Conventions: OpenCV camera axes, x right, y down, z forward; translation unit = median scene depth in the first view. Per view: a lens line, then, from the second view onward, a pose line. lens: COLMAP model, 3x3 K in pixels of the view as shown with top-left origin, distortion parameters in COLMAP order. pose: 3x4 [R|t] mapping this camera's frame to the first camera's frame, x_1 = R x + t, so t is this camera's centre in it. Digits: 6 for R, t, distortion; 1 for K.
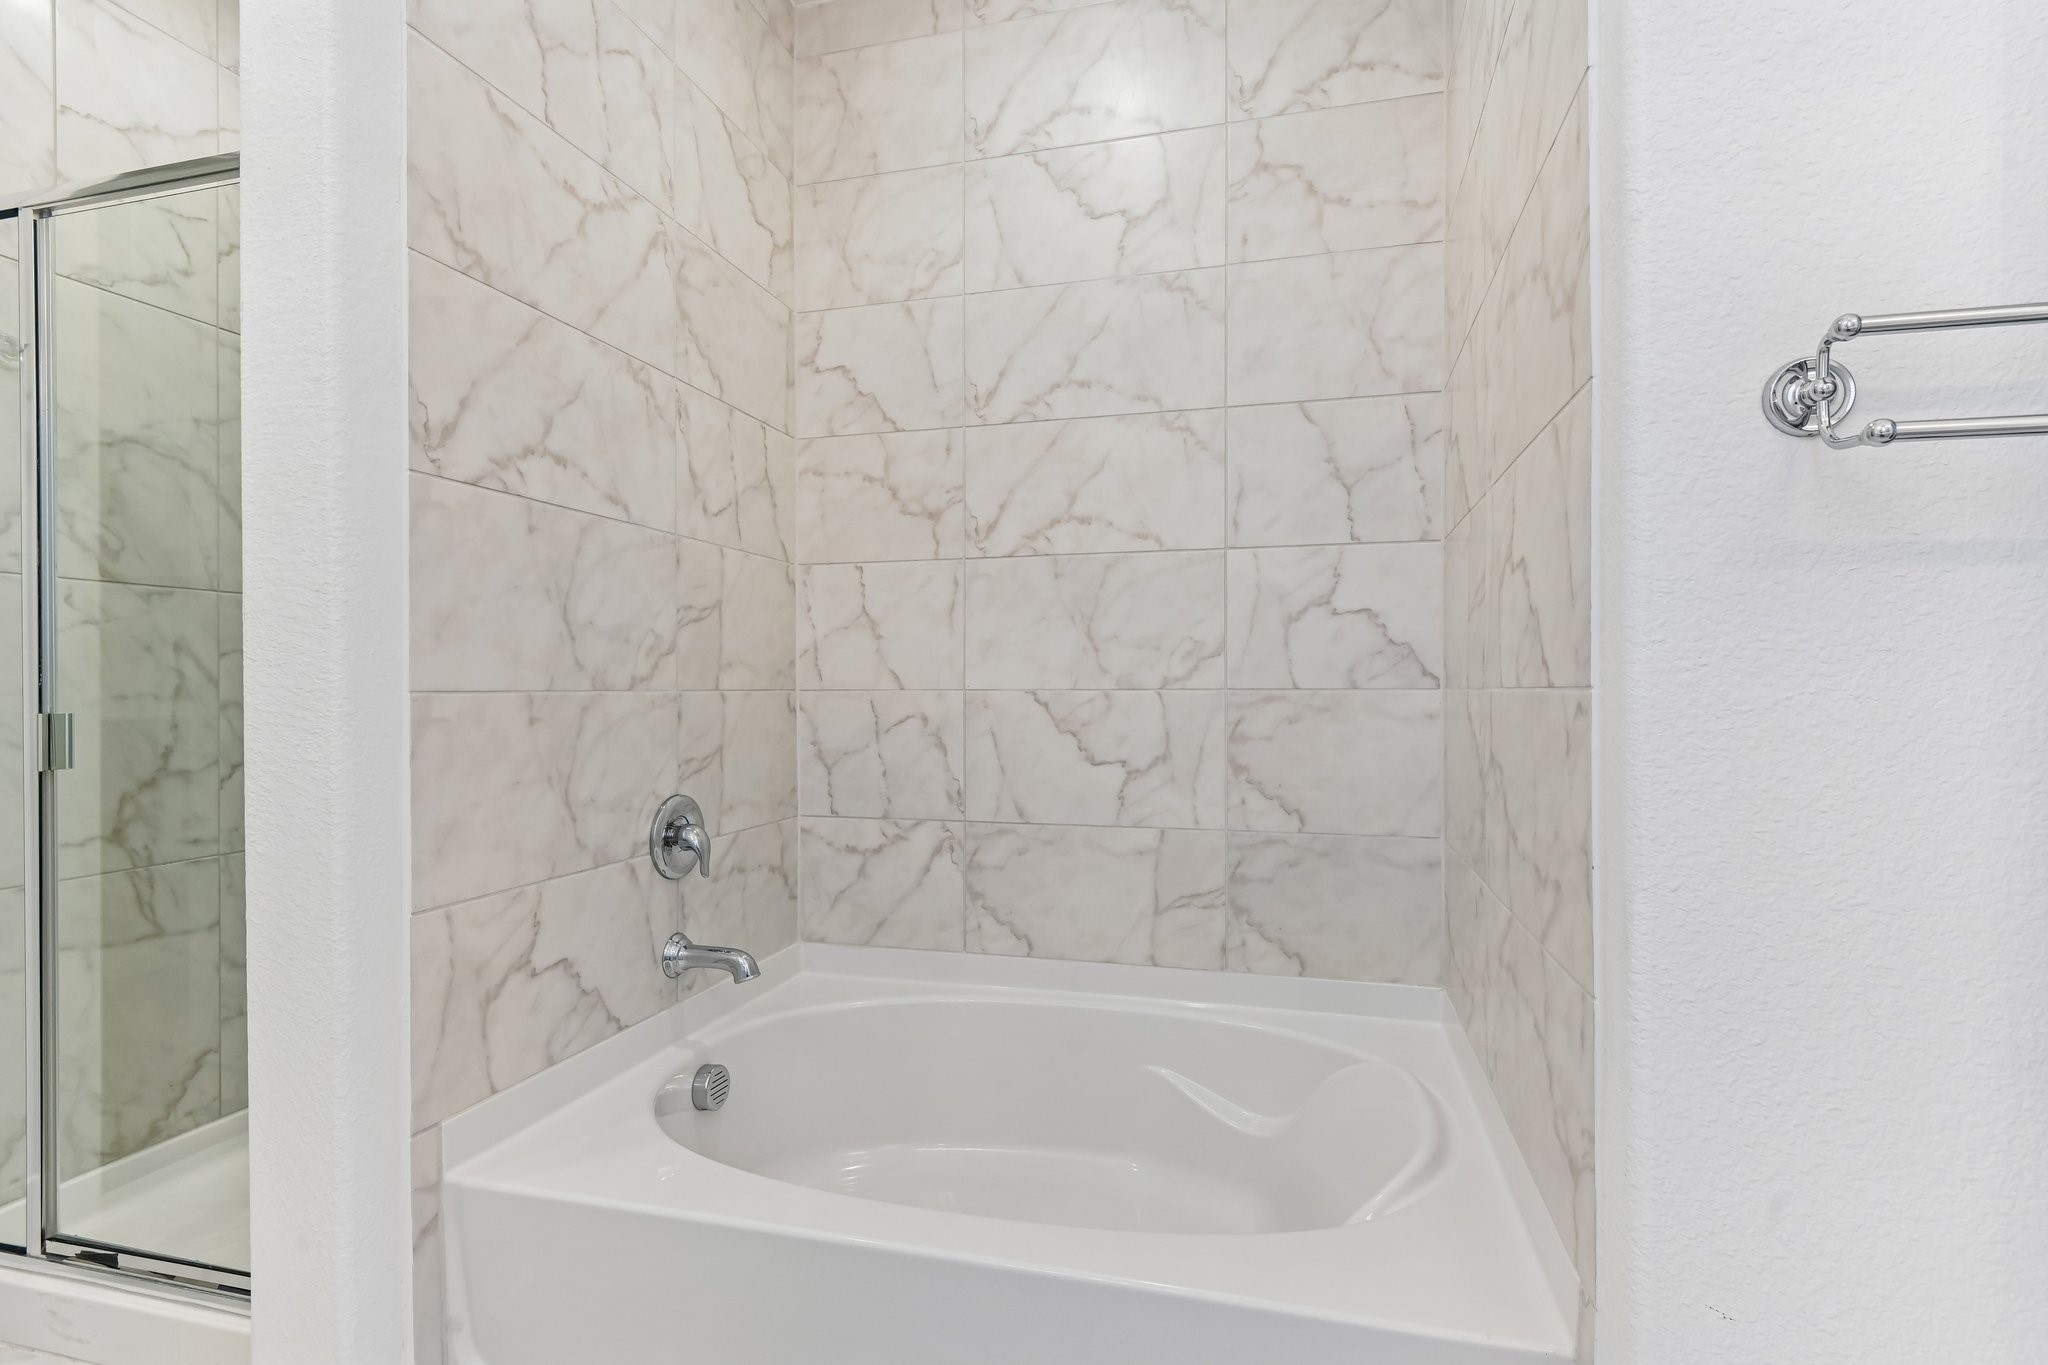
lens RADIAL K [[990.8, 0, 1025.7], [0, 990.8, 690.9], [0, 0, 1]] dist [0.011252, -0.003262]
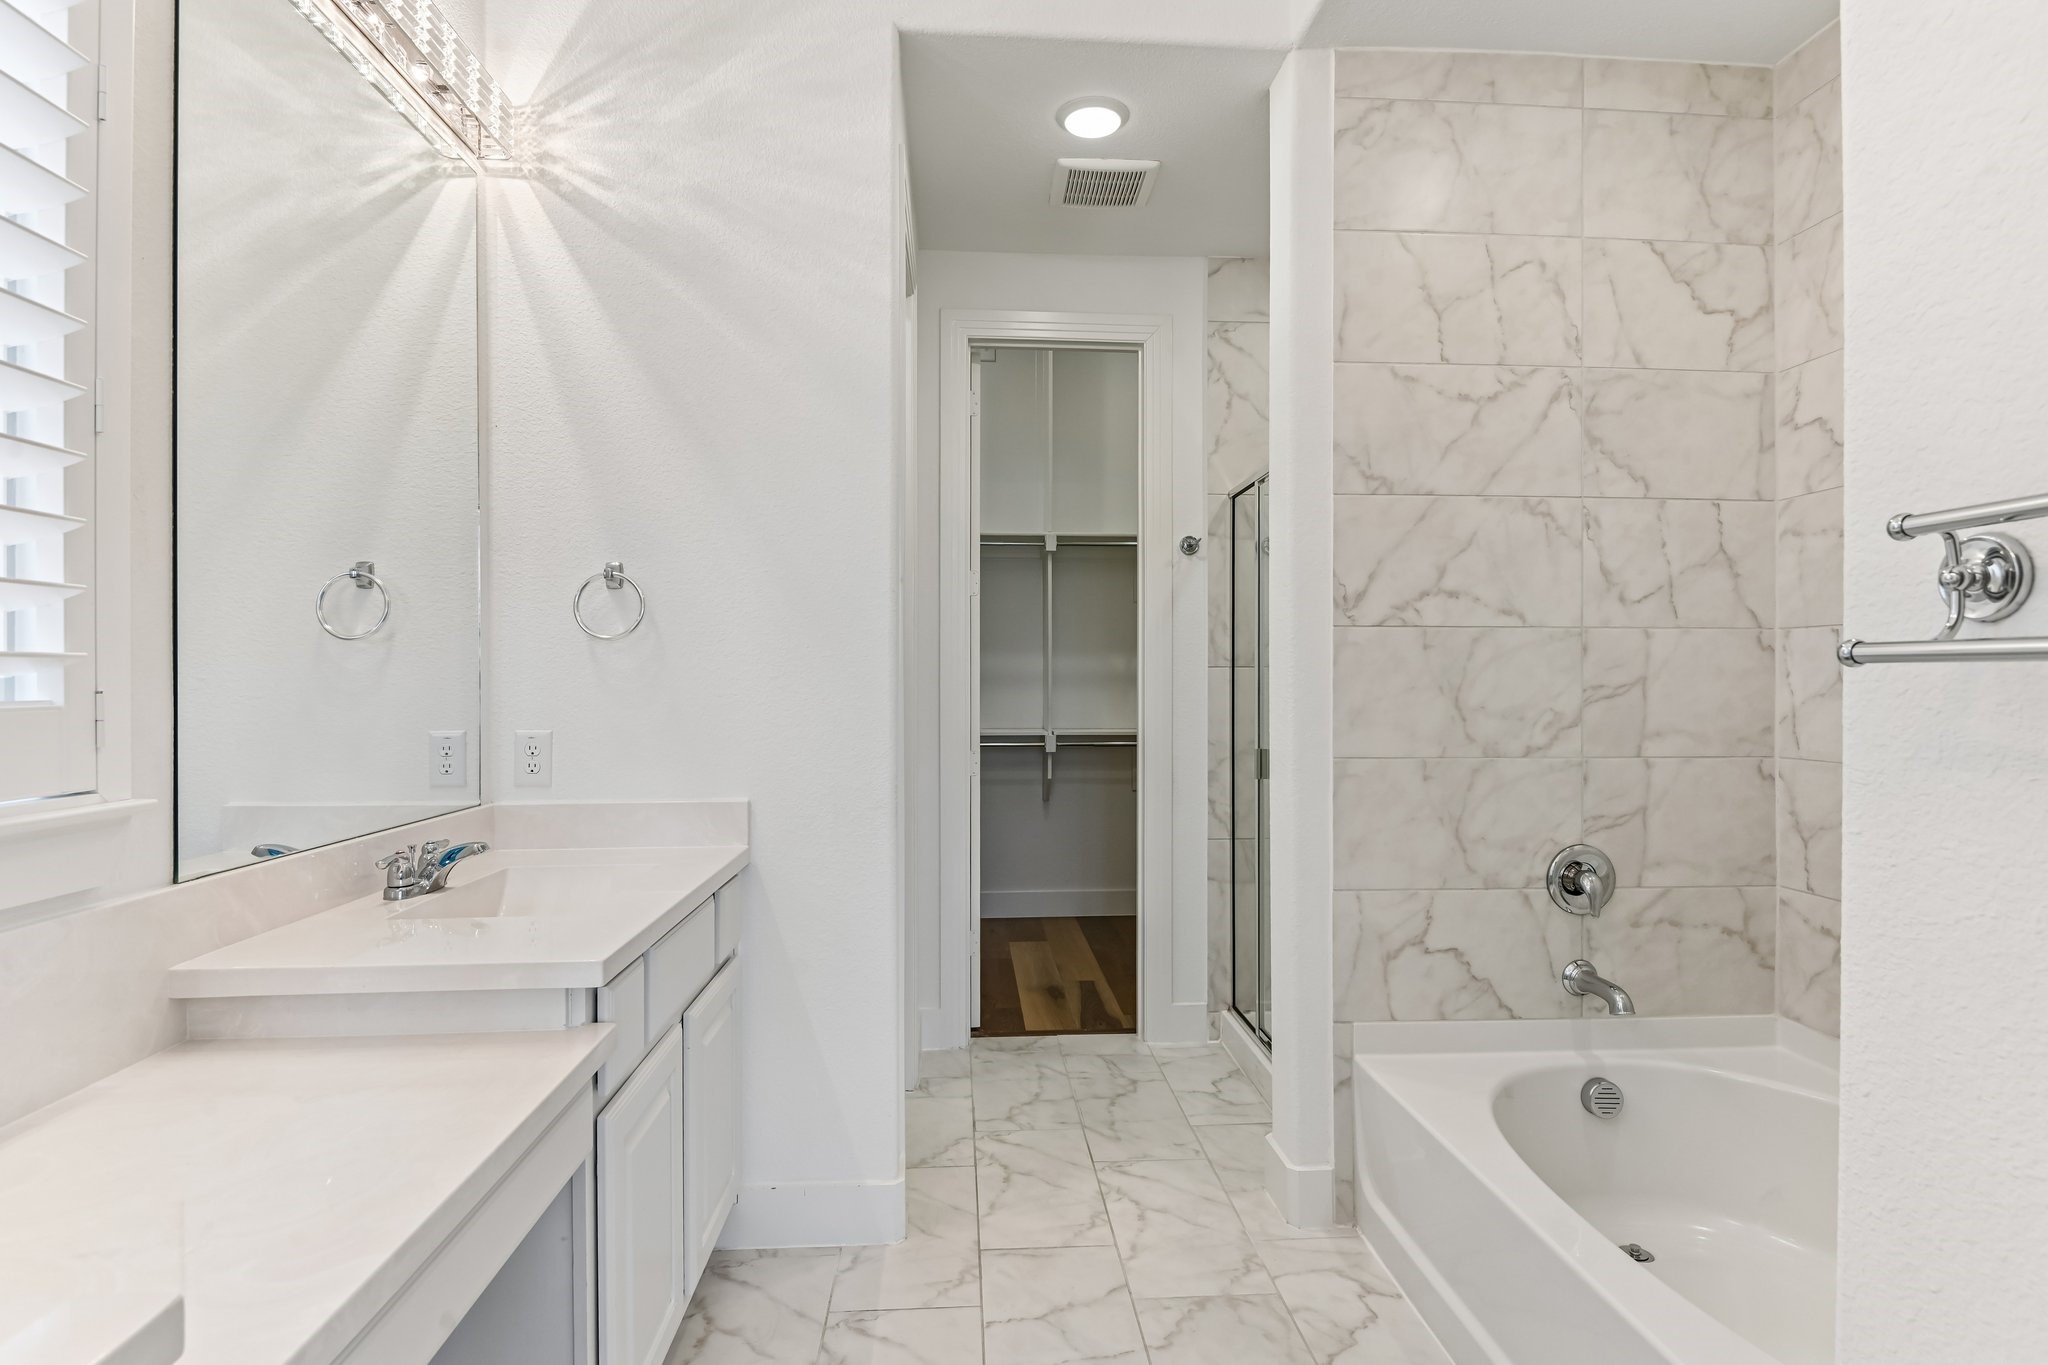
lens RADIAL K [[1035.9, 0, 1022.8], [0, 1035.9, 679.7], [0, 0, 1]] dist [-0.001100, -0.003005]
pose [[0.319034, 0.000791, -0.947743, 0.655052], [-0.004661, 0.999989, -0.000735, -0.095663], [0.947732, 0.004652, 0.319034, -0.042253]]
